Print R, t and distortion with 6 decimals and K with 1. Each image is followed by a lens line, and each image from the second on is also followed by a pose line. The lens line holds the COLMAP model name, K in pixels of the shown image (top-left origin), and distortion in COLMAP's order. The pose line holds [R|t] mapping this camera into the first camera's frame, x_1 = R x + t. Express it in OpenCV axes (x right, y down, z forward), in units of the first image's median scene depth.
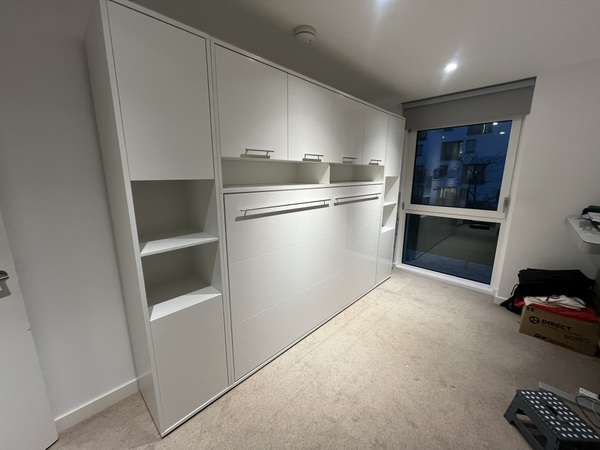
lens RADIAL K [[241.5, 0, 298.2], [0, 241.5, 224.8], [0, 0, 1]] dist [-0.001132, 0.000117]
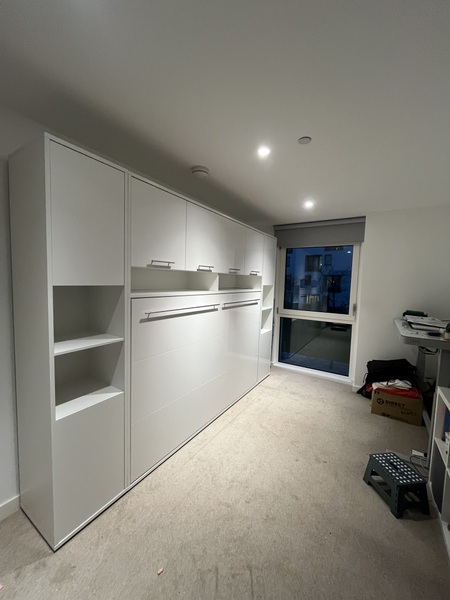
lens RADIAL K [[241.5, 0, 225.9], [0, 241.5, 299.0], [0, 0, 1]] dist [-0.001132, 0.000117]
pose [[0.978706, 0.012870, 0.204865, -0.085032], [0.013283, 0.991970, -0.125775, 0.017641], [-0.204839, 0.125818, 0.970675, -0.145822]]
